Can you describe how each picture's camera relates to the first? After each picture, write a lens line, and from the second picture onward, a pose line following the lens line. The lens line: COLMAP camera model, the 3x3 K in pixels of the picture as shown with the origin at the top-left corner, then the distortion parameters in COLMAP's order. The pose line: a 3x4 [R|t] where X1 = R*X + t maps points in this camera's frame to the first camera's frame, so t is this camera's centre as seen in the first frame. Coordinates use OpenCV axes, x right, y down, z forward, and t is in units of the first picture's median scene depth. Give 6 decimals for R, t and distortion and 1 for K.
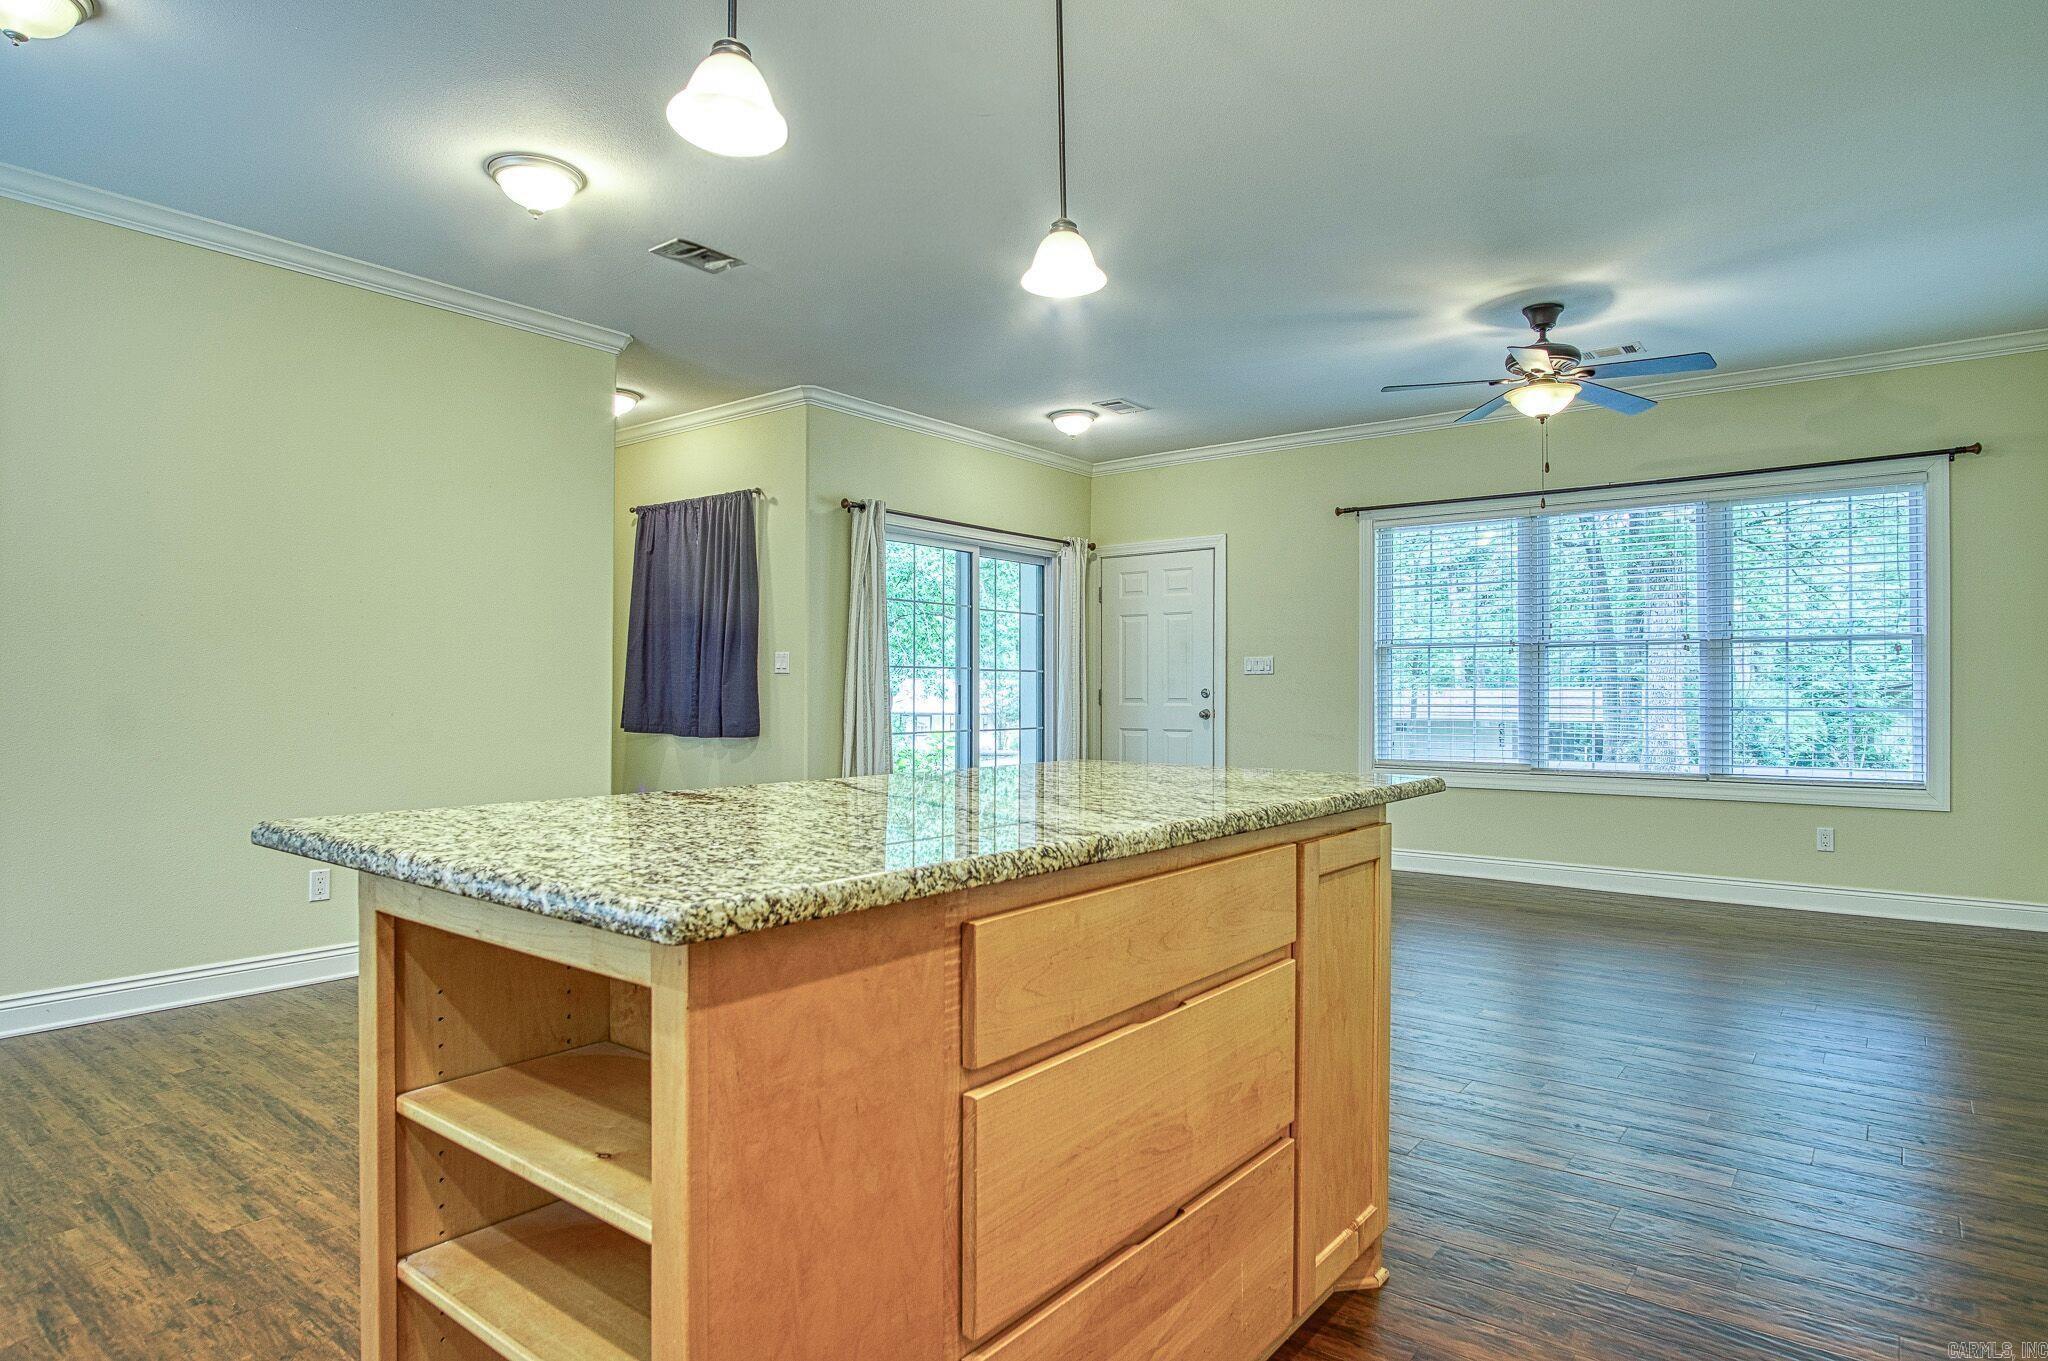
lens RADIAL K [[1150.1, 0, 1011.5], [0, 1150.1, 688.4], [0, 0, 1]] dist [-0.016829, 0.003058]
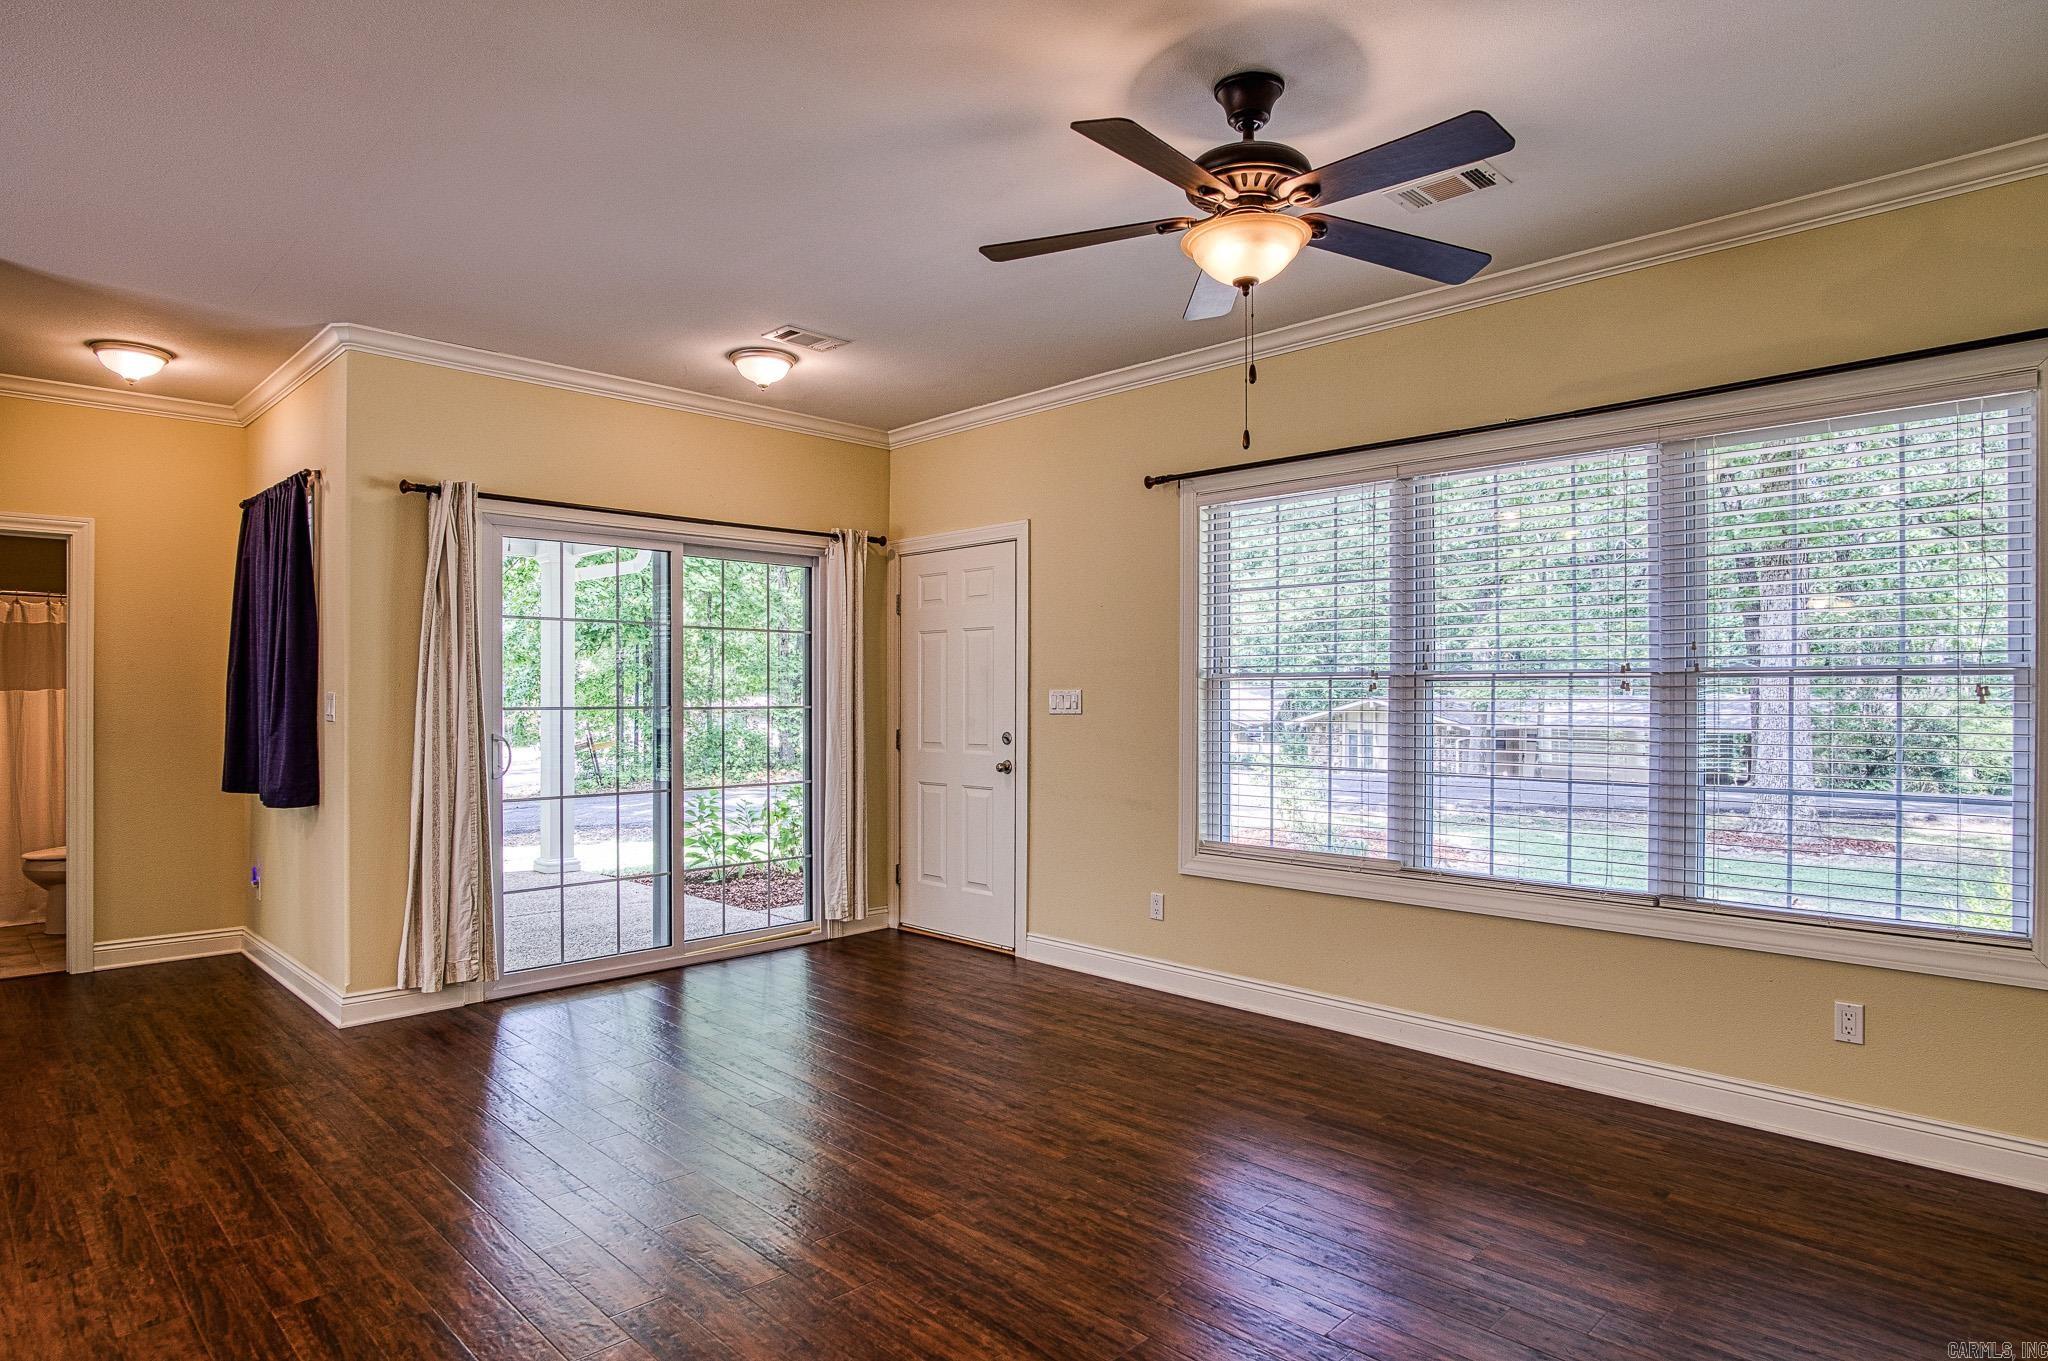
lens RADIAL K [[1153.3, 0, 1017.7], [0, 1153.3, 695.7], [0, 0, 1]] dist [-0.032931, 0.008714]
pose [[0.992099, -0.002118, -0.125439, 0.318793], [0.002418, 0.999995, 0.002234, -0.029676], [0.125433, -0.002520, 0.992099, 0.330988]]
